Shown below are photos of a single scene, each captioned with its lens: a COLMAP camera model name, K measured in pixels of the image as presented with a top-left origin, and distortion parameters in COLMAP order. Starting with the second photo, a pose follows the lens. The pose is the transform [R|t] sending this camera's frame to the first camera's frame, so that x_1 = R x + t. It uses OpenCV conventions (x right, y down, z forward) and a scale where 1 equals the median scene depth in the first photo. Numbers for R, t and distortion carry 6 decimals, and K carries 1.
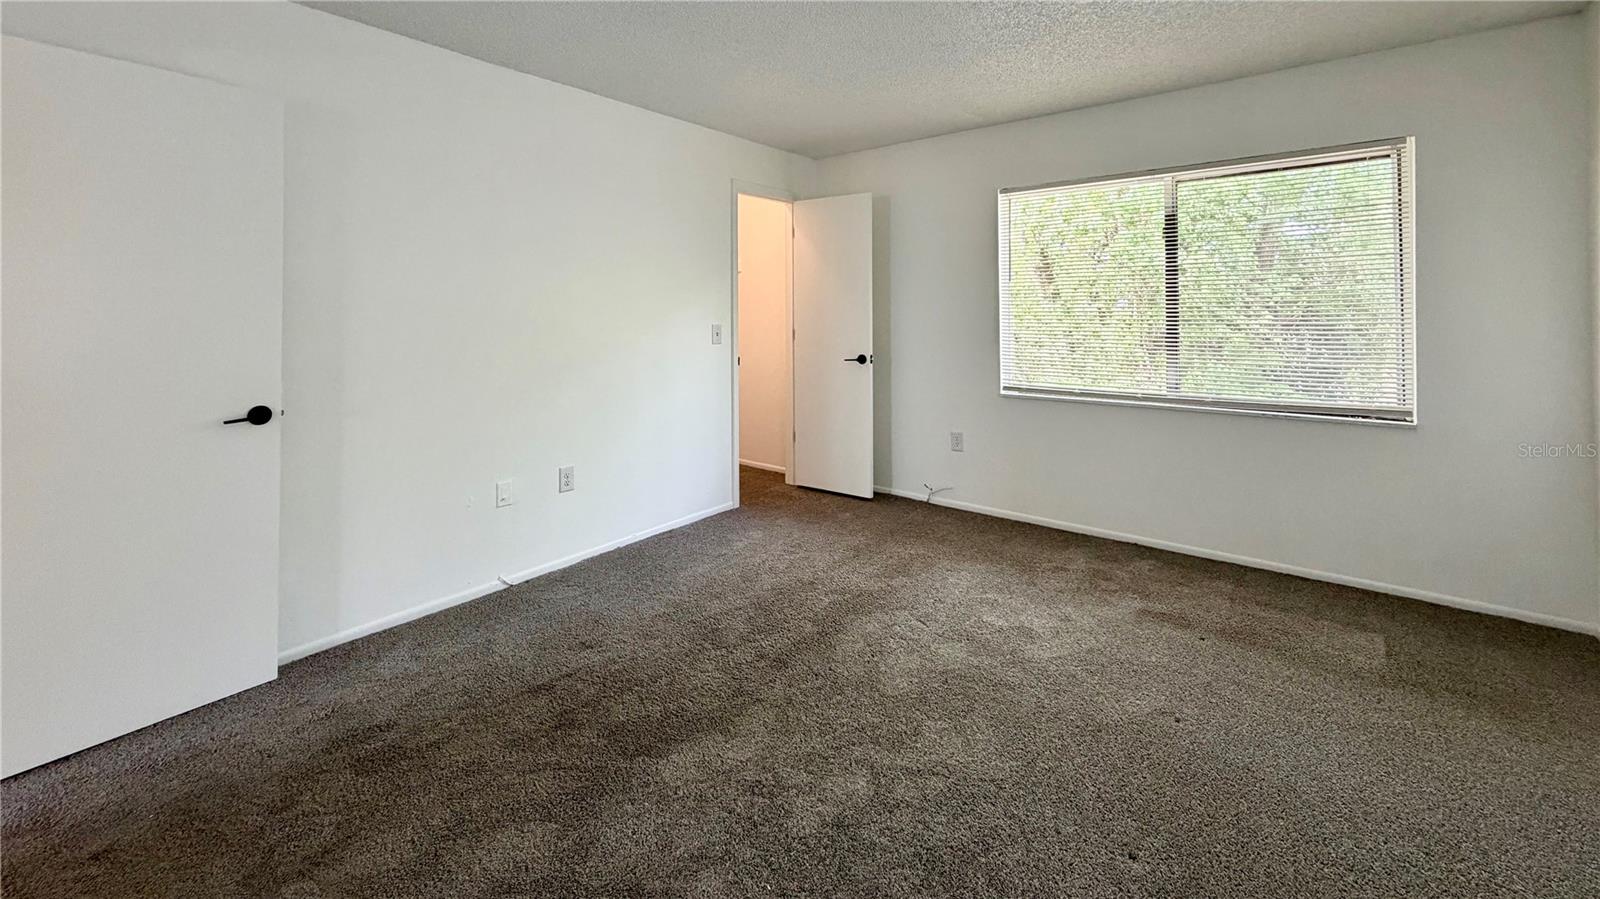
lens RADIAL K [[636.7, 0, 797.8], [0, 636.7, 449.9], [0, 0, 1]] dist [0.002387, 0.000087]
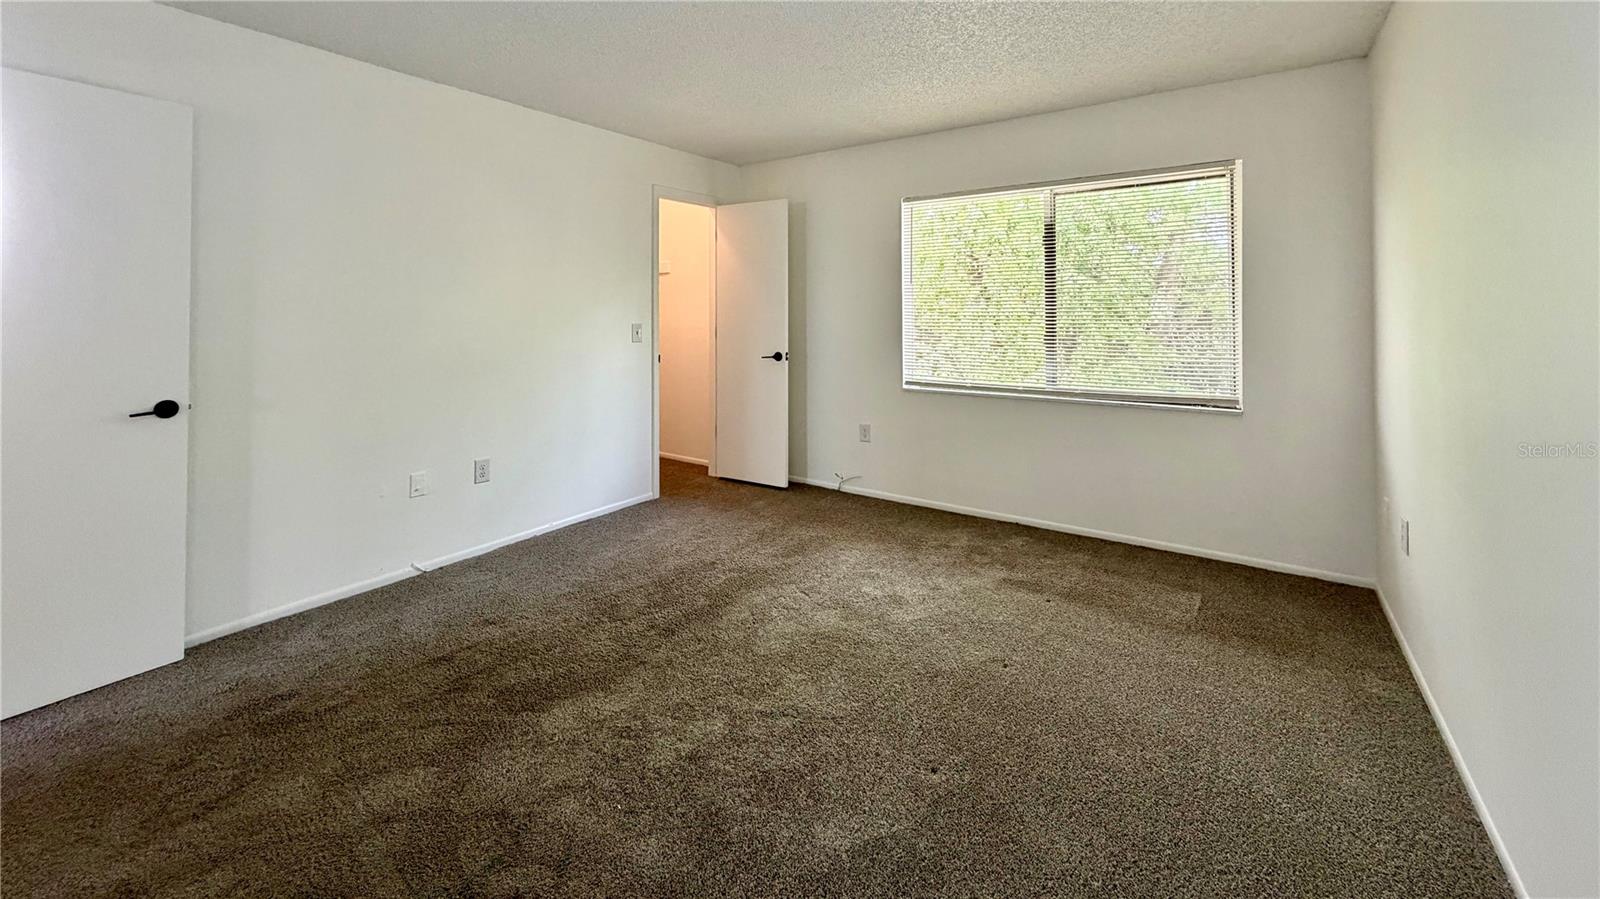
lens RADIAL K [[646.1, 0, 805.8], [0, 646.1, 444.7], [0, 0, 1]] dist [0.001895, 0.000307]
pose [[0.998177, -0.010584, 0.059419, 0.135592], [0.011197, 0.999887, -0.009982, 0.025192], [-0.059306, 0.010629, 0.998183, -0.119094]]
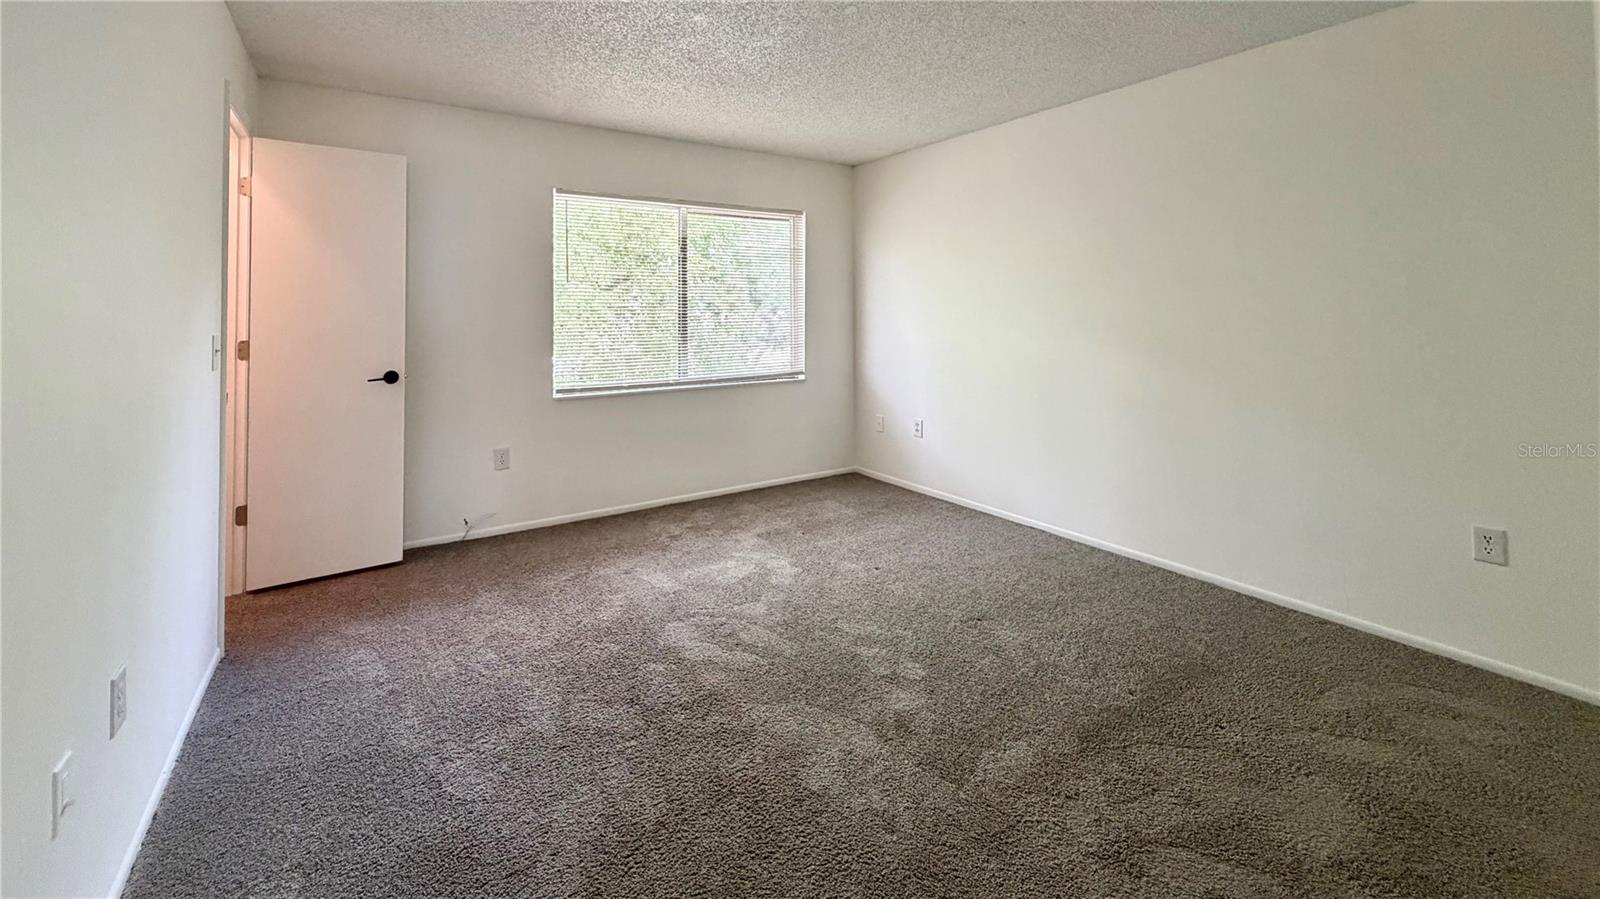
lens RADIAL K [[651.6, 0, 799.7], [0, 651.6, 448.5], [0, 0, 1]] dist [0.000406, -0.000002]
pose [[0.295560, -0.196608, 0.934874, -0.791599], [0.200946, 0.969495, 0.140360, -0.118950], [-0.933951, 0.146374, 0.326051, 0.518079]]
